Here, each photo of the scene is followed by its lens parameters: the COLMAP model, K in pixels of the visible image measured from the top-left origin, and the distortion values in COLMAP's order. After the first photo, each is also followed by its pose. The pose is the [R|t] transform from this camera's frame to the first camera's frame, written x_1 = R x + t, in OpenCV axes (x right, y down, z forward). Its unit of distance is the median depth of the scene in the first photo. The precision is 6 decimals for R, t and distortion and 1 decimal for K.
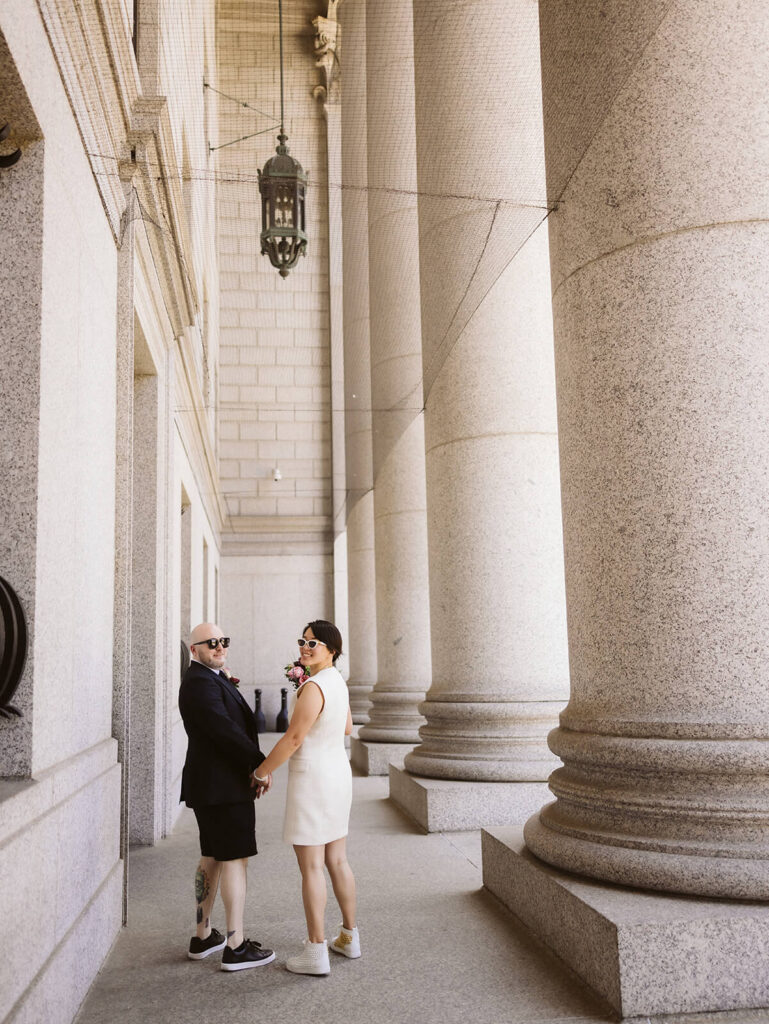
lens RADIAL K [[1024.6, 0, 376.3], [0, 1024.6, 518.6], [0, 0, 1]] dist [0.013744, 0.000000]
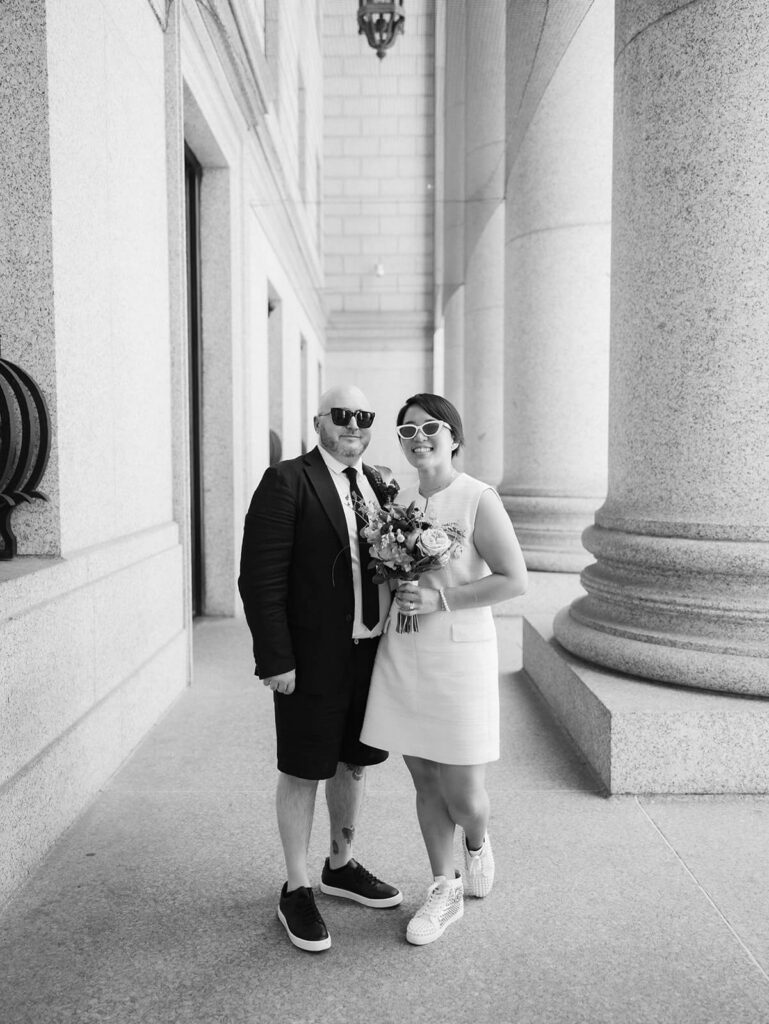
lens RADIAL K [[975.8, 0, 377.7], [0, 975.8, 519.6], [0, 0, 1]] dist [0.015771, 0.000000]
pose [[0.990329, 0.028205, -0.135841, 0.104709], [0.000282, 0.978706, 0.205267, 0.000619], [0.138738, -0.203320, 0.969233, 0.036713]]
